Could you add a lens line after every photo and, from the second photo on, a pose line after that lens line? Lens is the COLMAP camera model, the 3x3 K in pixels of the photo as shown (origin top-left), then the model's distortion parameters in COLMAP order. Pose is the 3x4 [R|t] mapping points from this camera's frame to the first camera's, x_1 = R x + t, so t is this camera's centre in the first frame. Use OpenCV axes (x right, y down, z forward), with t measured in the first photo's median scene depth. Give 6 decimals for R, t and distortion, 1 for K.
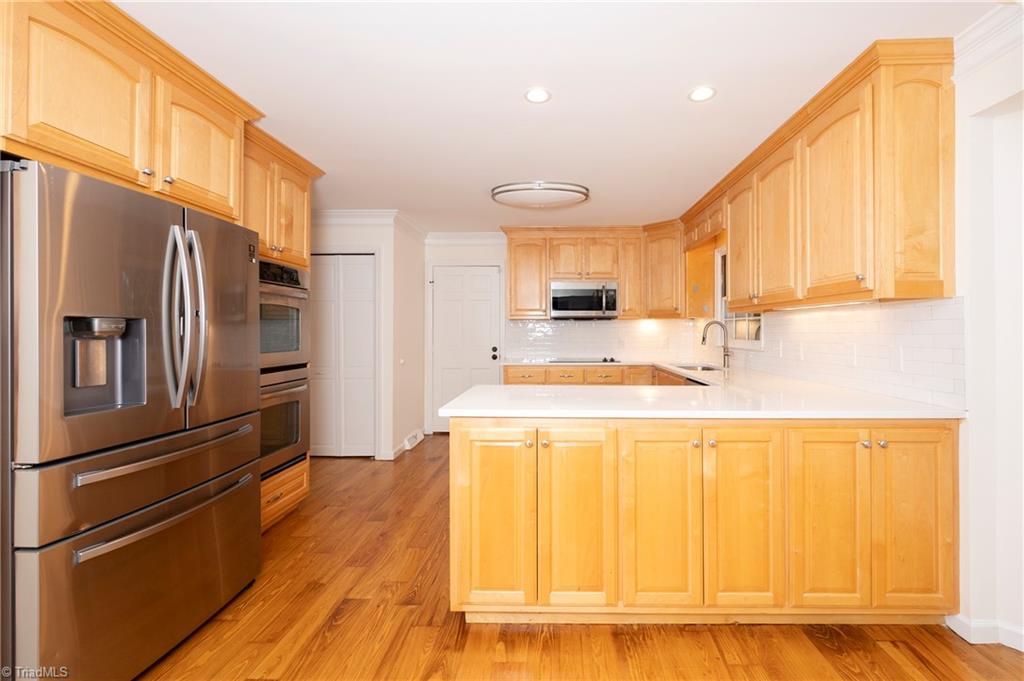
lens RADIAL K [[423.5, 0, 536.2], [0, 423.5, 329.0], [0, 0, 1]] dist [0.000286, 0.000288]
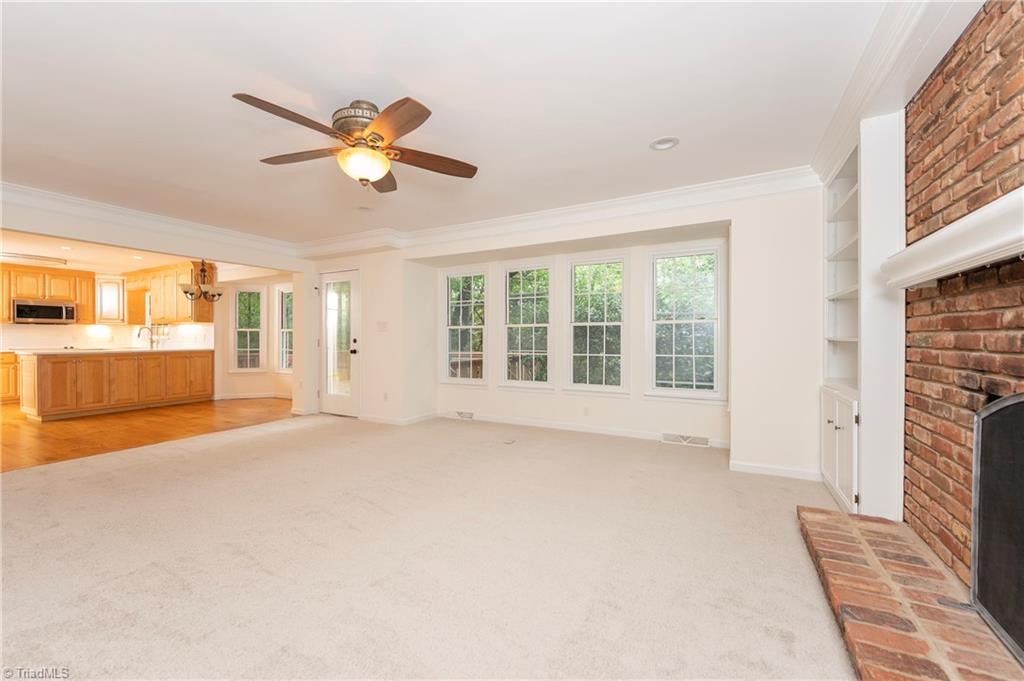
lens RADIAL K [[401.6, 0, 512.0], [0, 401.6, 340.5], [0, 0, 1]] dist [0.000875, -0.000010]
pose [[0.461580, -0.008708, 0.887056, -0.494864], [-0.005755, 0.999901, 0.012811, 0.013322], [-0.887080, -0.011018, 0.461484, -1.499479]]
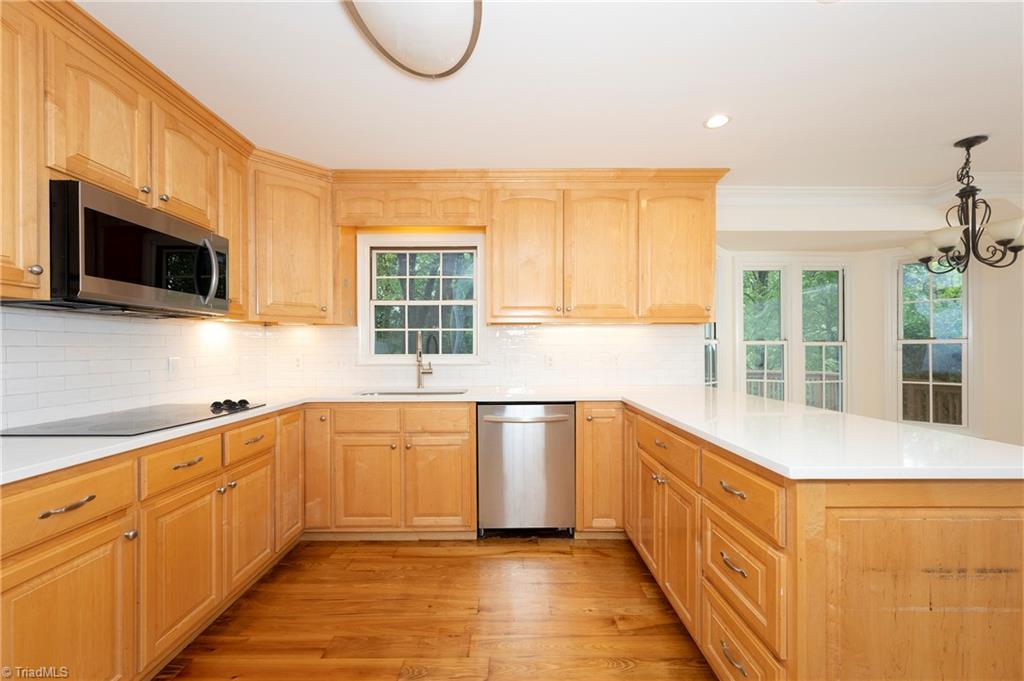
lens RADIAL K [[399.5, 0, 512.0], [0, 399.5, 352.6], [0, 0, 1]] dist [-0.000927, -0.000115]
pose [[-0.017070, -0.013898, 0.999758, -0.290932], [-0.003913, 0.999897, 0.013833, 0.009008], [-0.999847, -0.003676, -0.017123, 0.766066]]
